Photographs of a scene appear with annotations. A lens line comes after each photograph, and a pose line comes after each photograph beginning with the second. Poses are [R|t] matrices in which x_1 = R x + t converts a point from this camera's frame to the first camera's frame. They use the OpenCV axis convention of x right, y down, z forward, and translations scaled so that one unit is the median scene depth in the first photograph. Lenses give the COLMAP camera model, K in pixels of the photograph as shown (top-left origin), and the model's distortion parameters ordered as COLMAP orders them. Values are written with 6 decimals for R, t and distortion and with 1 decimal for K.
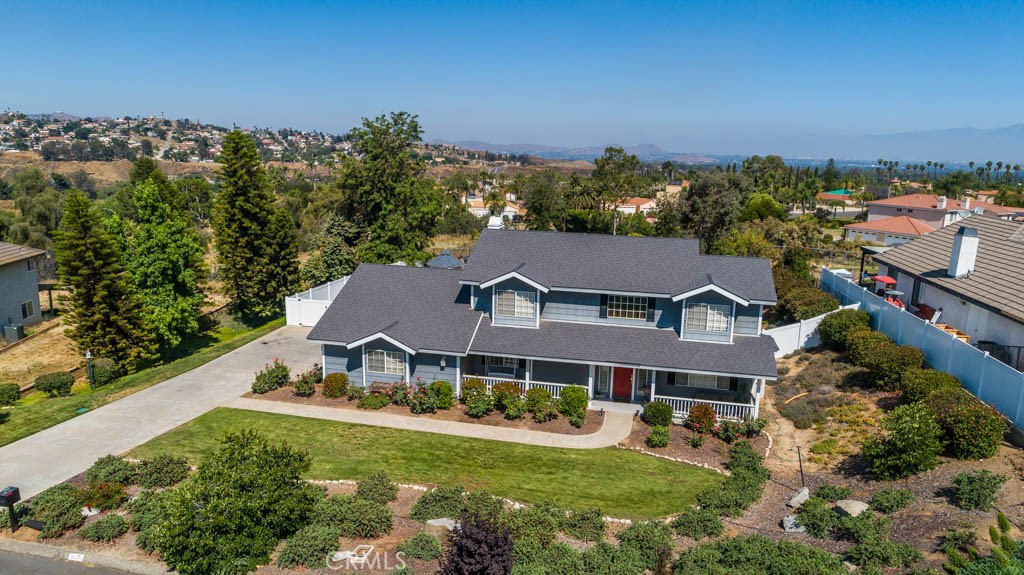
lens RADIAL K [[683.9, 0, 512.0], [0, 683.9, 287.5], [0, 0, 1]] dist [-0.013696, 0.004895]
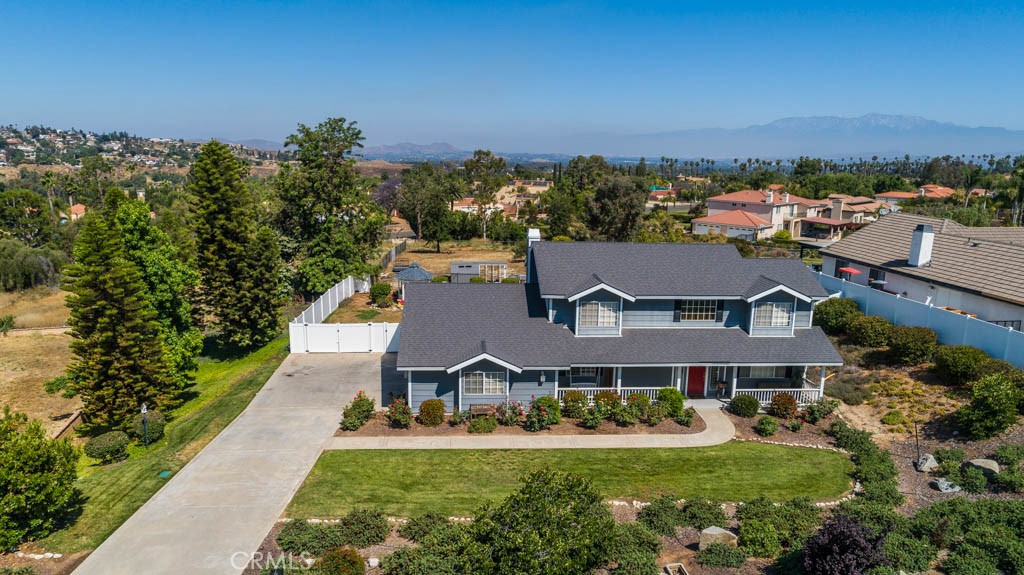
lens RADIAL K [[683.9, 0, 512.0], [0, 683.9, 287.5], [0, 0, 1]] dist [-0.013696, 0.004895]
pose [[0.958703, -0.059205, 0.278180, -0.407791], [0.058788, 0.998222, 0.009847, -0.034474], [-0.278269, 0.006914, 0.960478, 0.047625]]
